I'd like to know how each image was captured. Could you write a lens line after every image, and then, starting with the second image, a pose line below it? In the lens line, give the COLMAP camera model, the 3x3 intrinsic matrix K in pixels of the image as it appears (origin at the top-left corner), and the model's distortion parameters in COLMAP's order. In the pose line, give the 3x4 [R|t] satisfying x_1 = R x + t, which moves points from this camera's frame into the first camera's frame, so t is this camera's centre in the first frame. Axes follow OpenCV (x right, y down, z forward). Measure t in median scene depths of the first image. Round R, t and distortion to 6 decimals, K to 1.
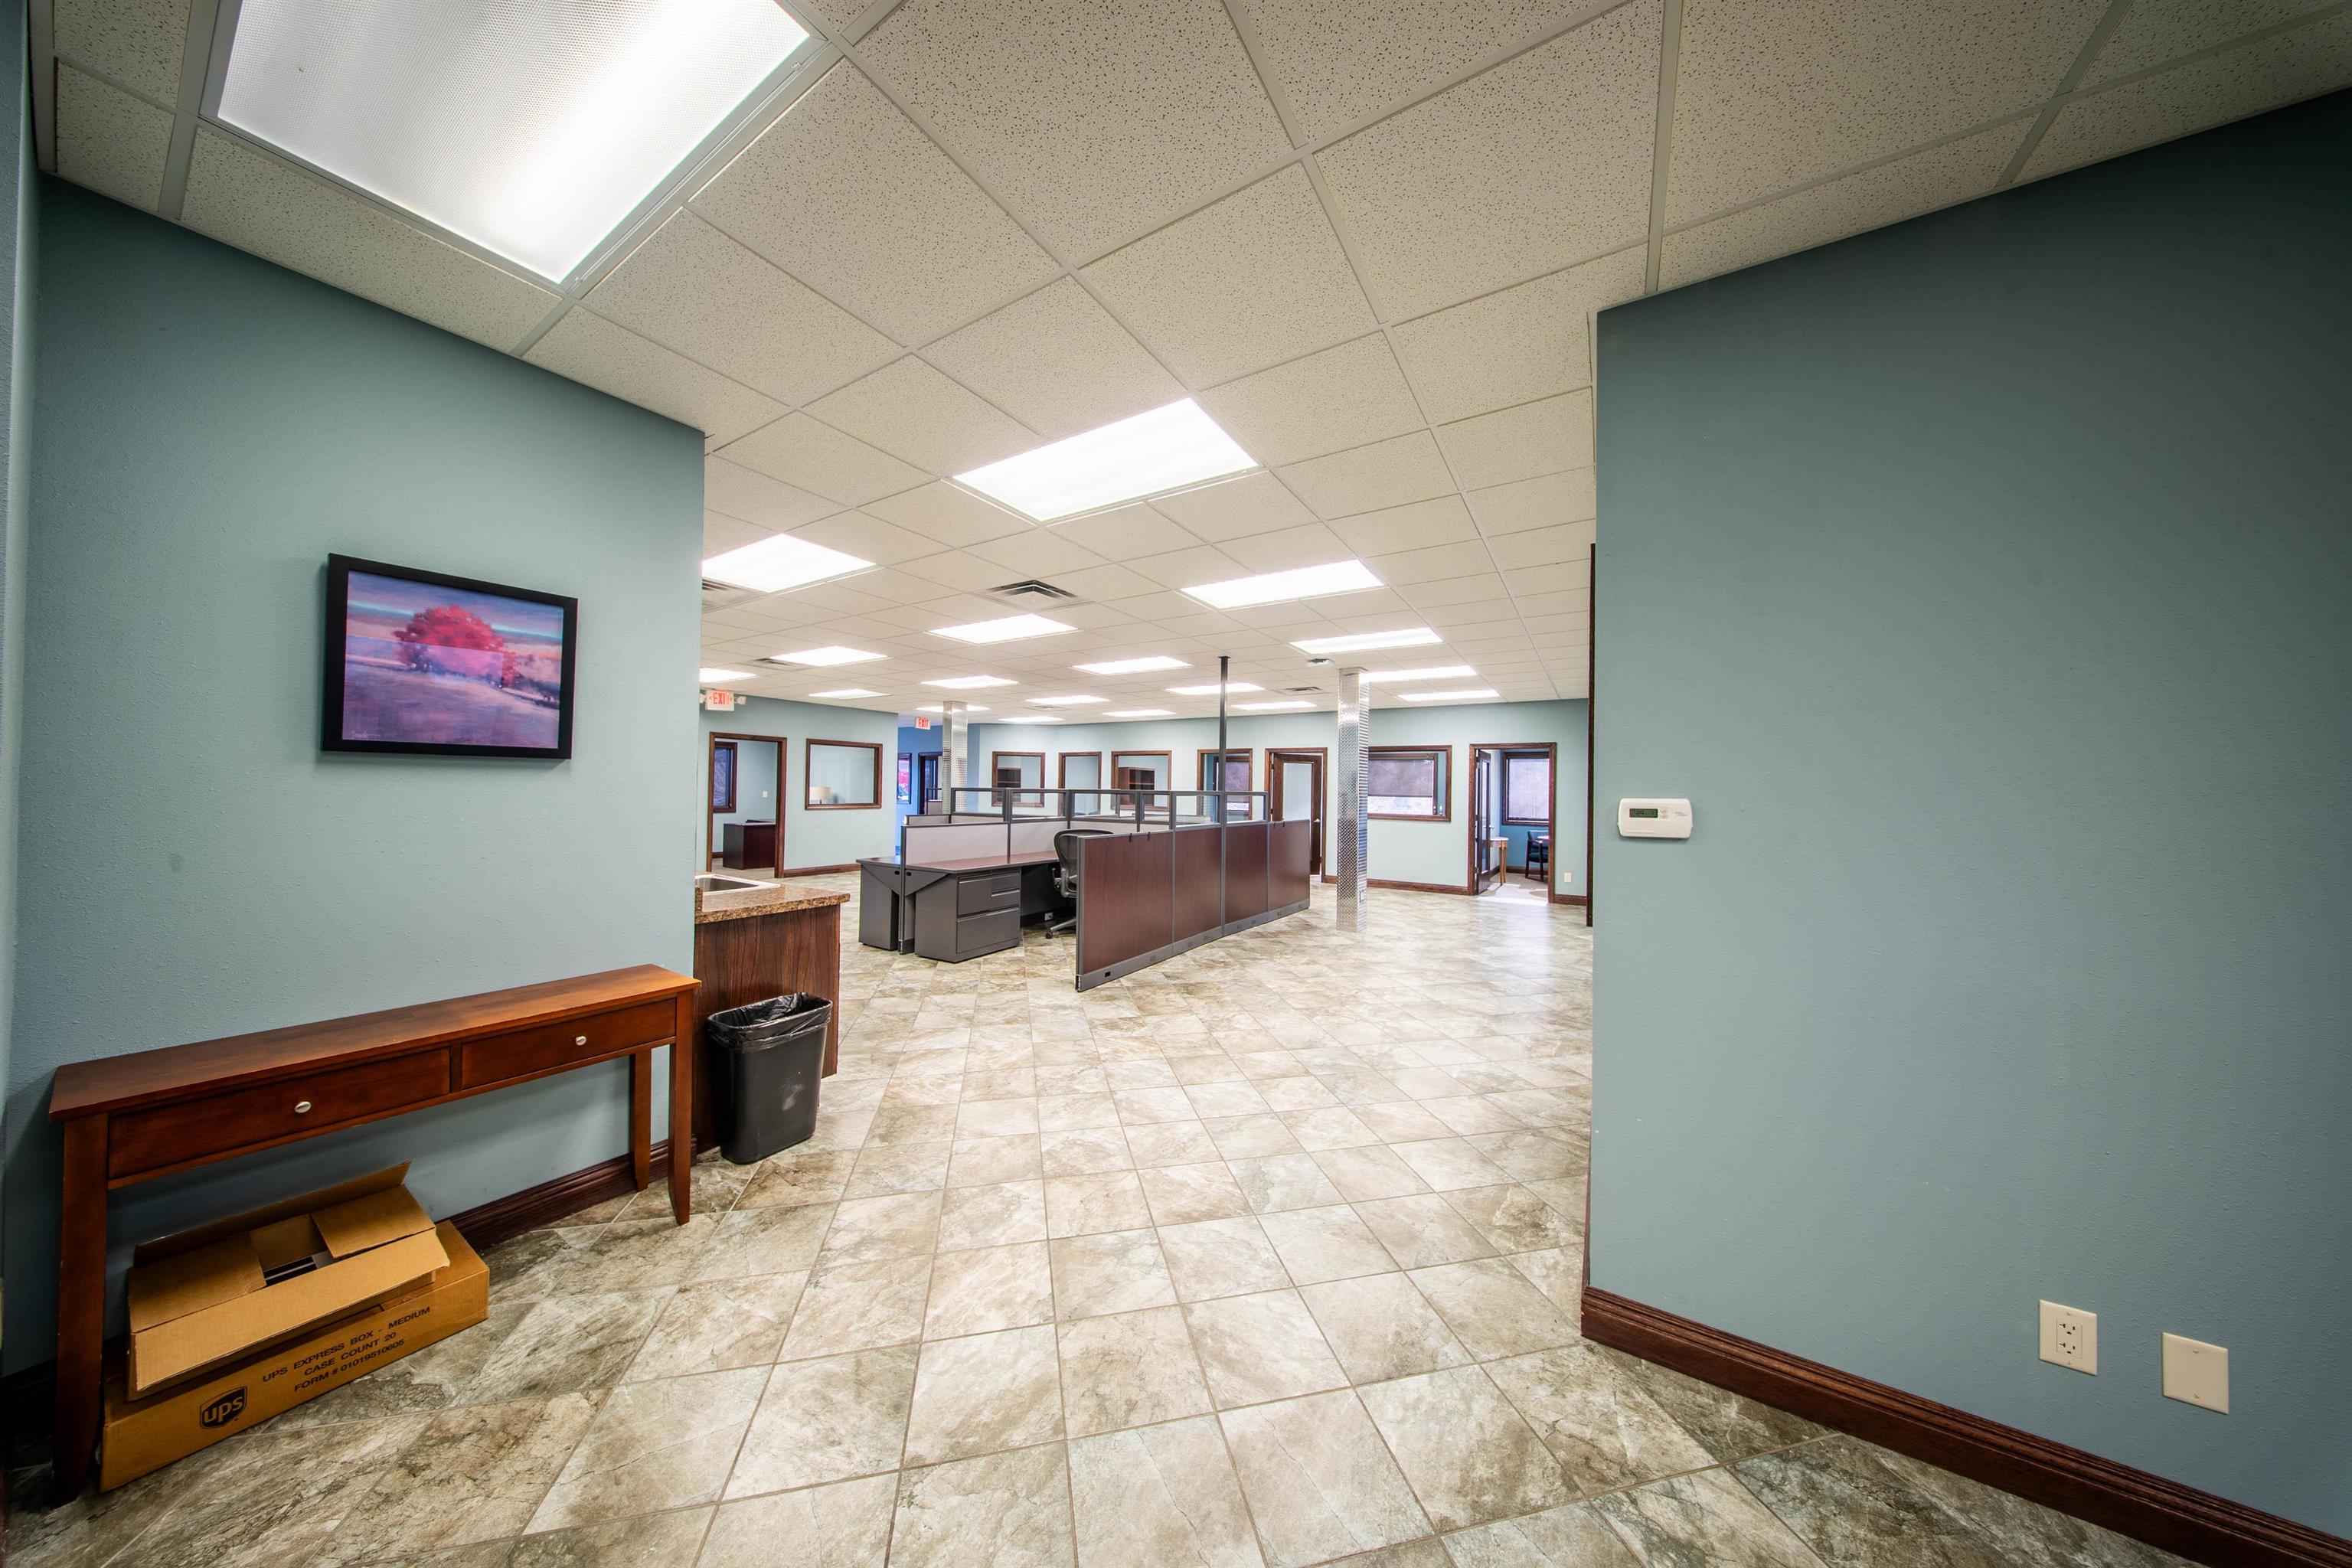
lens RADIAL K [[697.4, 0, 1166.9], [0, 697.4, 783.6], [0, 0, 1]] dist [0.000451, 0.000094]
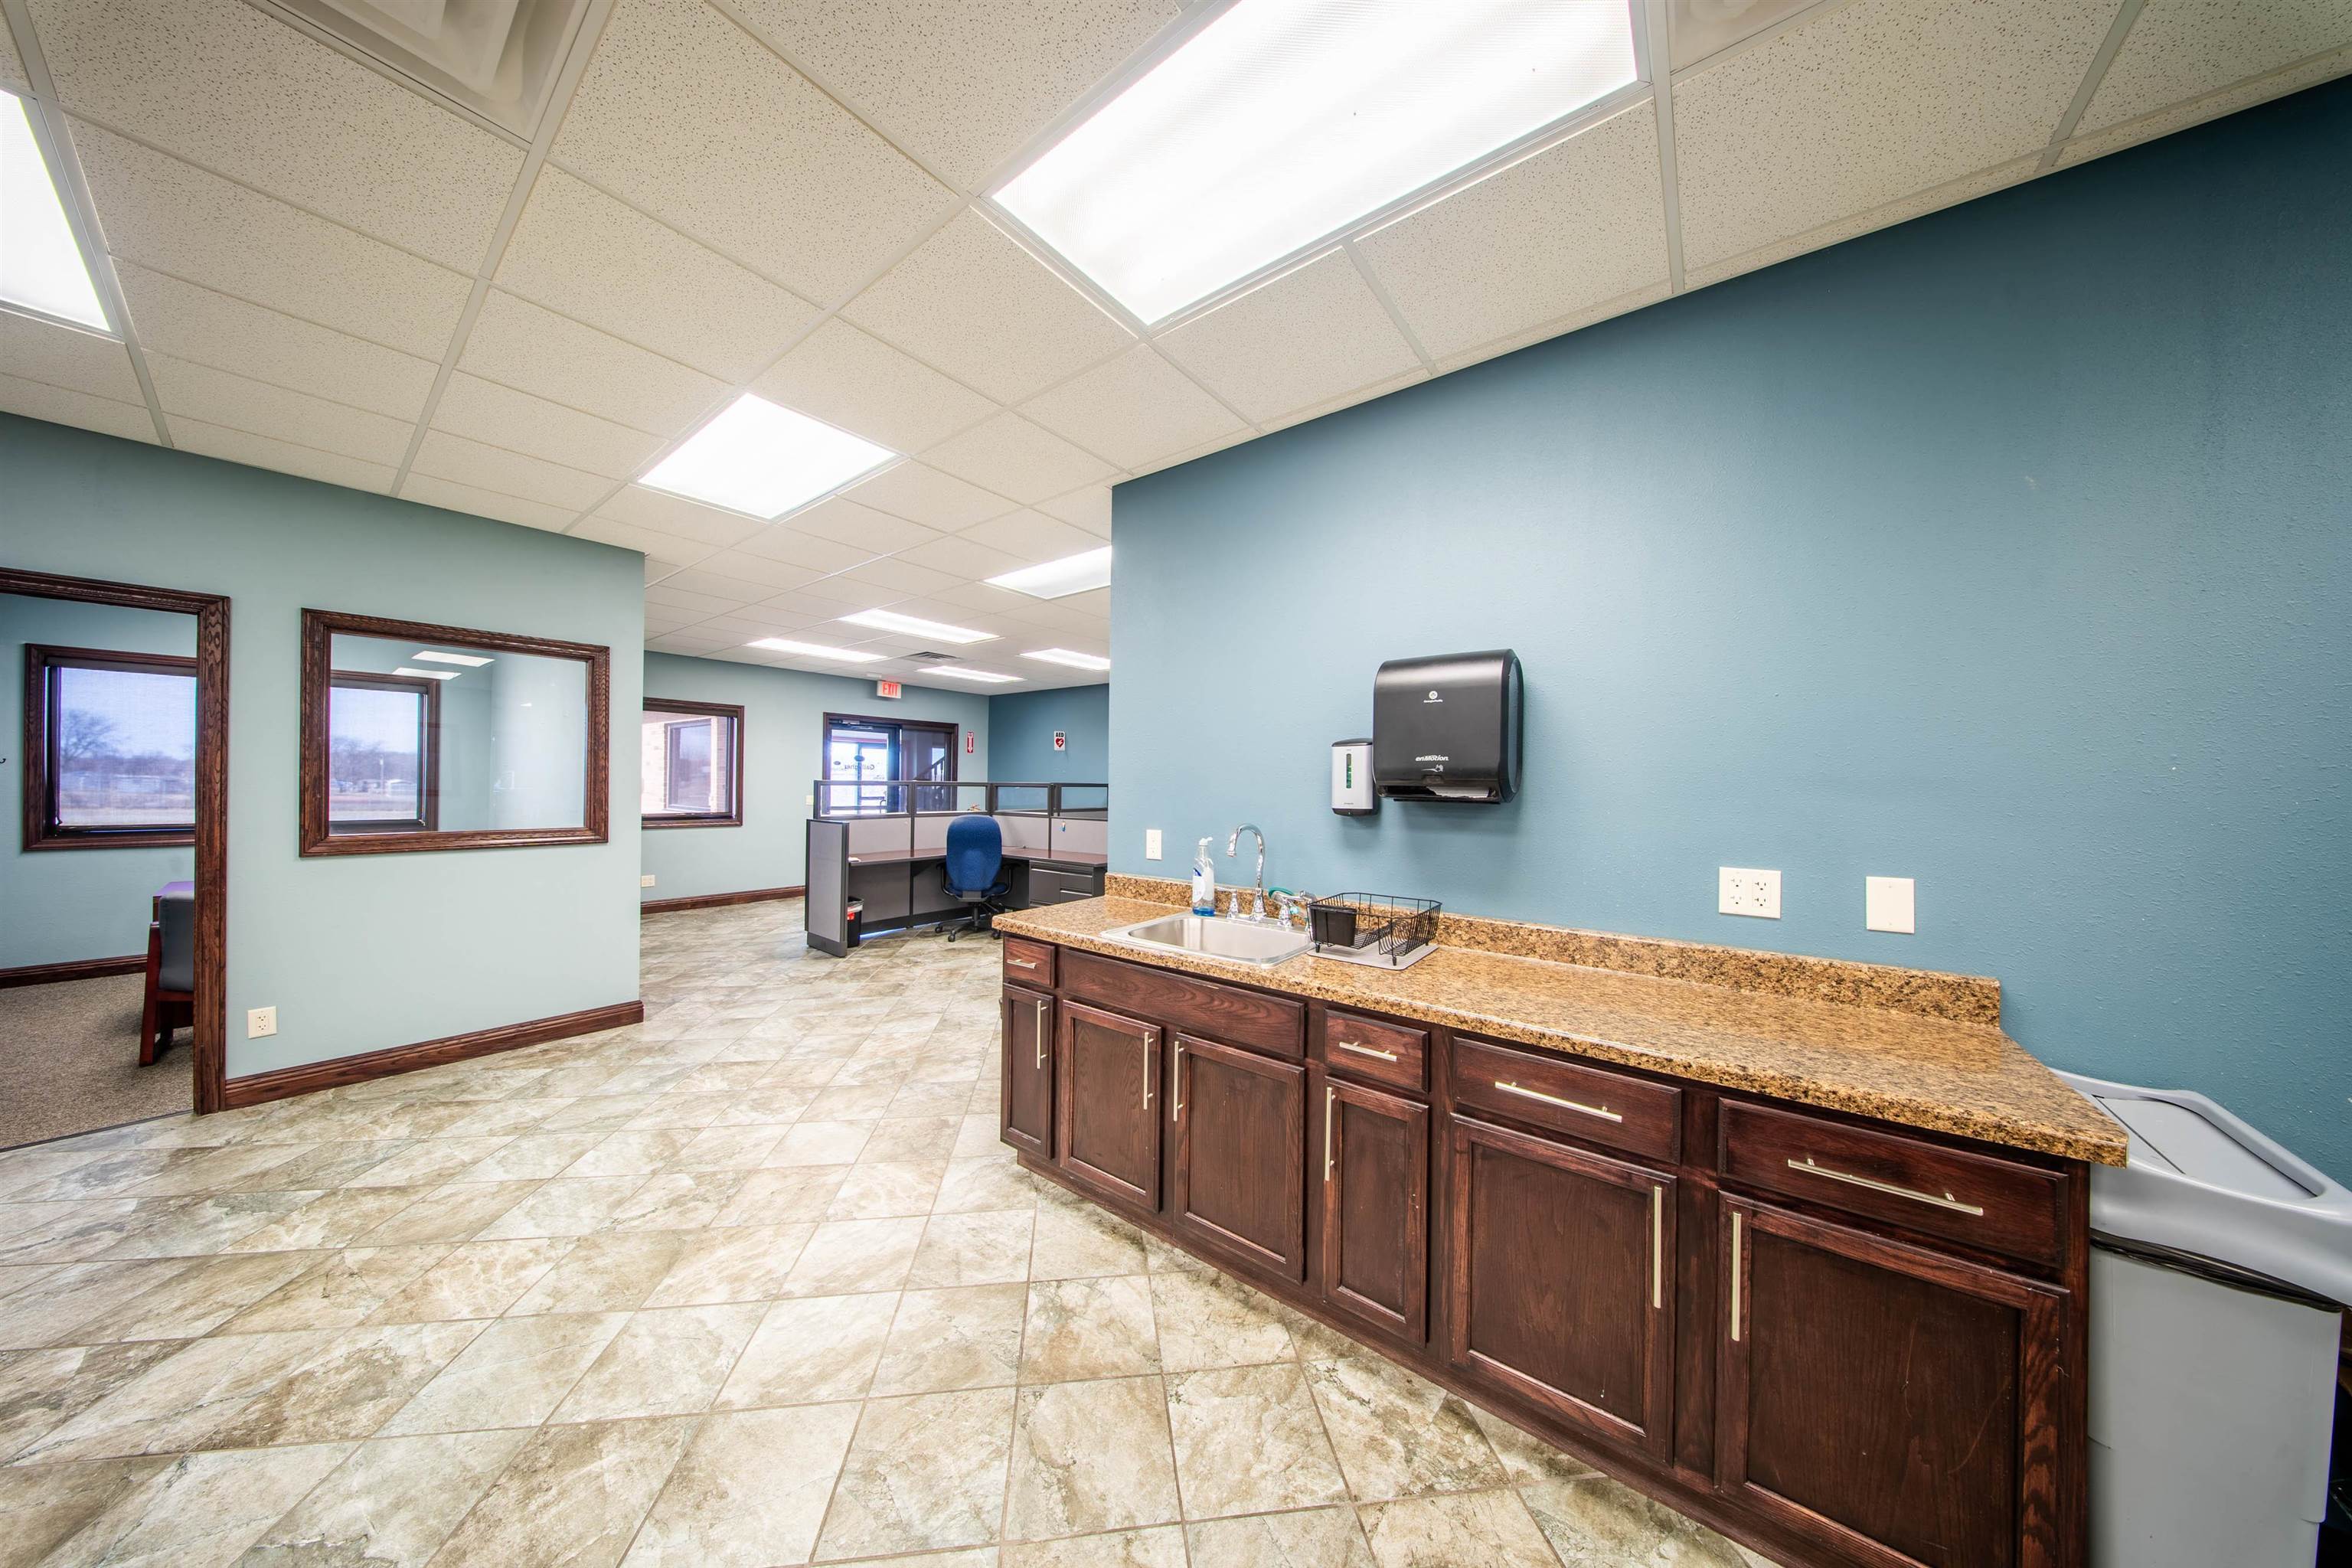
lens RADIAL K [[697.4, 0, 1166.9], [0, 697.4, 783.6], [0, 0, 1]] dist [0.000451, 0.000094]
pose [[-0.994898, -0.027398, 0.097090, -0.775889], [-0.027761, 0.999612, -0.002397, -0.000477], [-0.096987, -0.005081, -0.995273, 1.892587]]
